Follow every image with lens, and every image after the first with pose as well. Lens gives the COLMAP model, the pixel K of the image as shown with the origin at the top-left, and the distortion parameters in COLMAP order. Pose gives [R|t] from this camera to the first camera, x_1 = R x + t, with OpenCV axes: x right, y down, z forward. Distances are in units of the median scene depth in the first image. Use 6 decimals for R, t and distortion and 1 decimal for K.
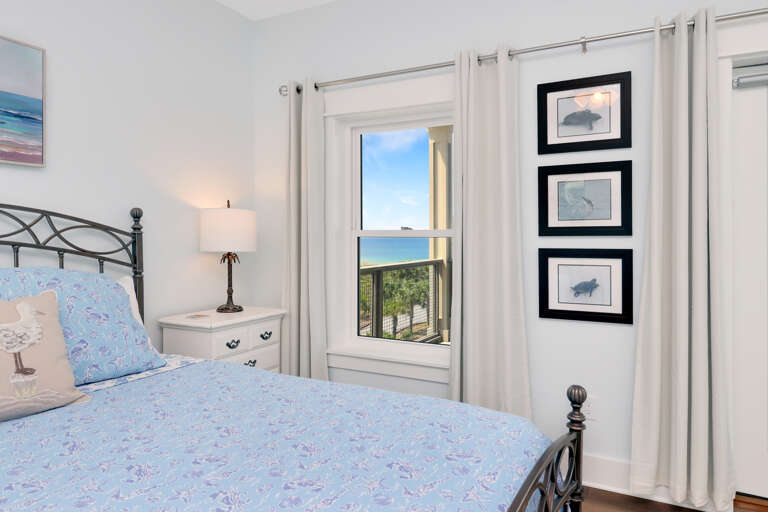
lens RADIAL K [[503.5, 0, 382.2], [0, 503.5, 236.9], [0, 0, 1]] dist [-0.003138, -0.001568]
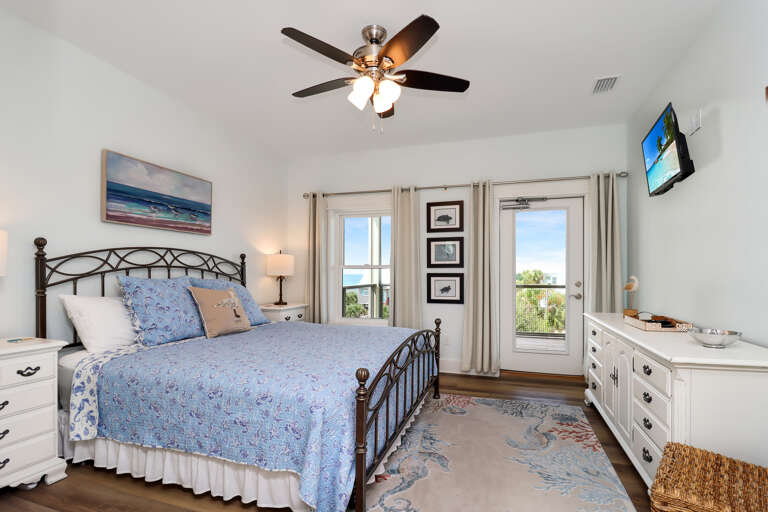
lens RADIAL K [[370.5, 0, 386.7], [0, 370.5, 275.1], [0, 0, 1]] dist [-0.000437, -0.000082]
pose [[0.984437, 0.001228, 0.175735, -0.176644], [-0.002122, 0.999986, 0.004903, 0.024473], [-0.175726, -0.005200, 0.984425, -0.666219]]
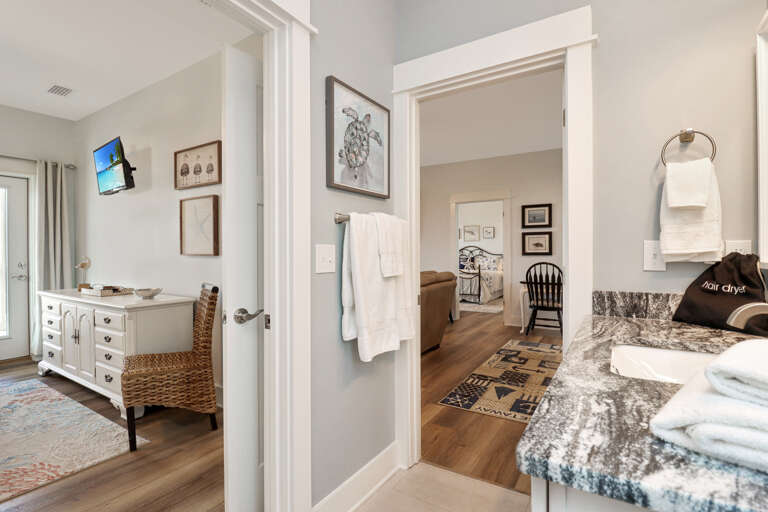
lens RADIAL K [[371.2, 0, 384.0], [0, 371.2, 256.0], [0, 0, 1]] dist [-0.000485, -0.000253]
pose [[0.082521, -0.012102, 0.996516, -0.547071], [0.001530, 0.999927, 0.012017, 0.017130], [-0.996588, 0.000533, 0.082534, -0.924675]]
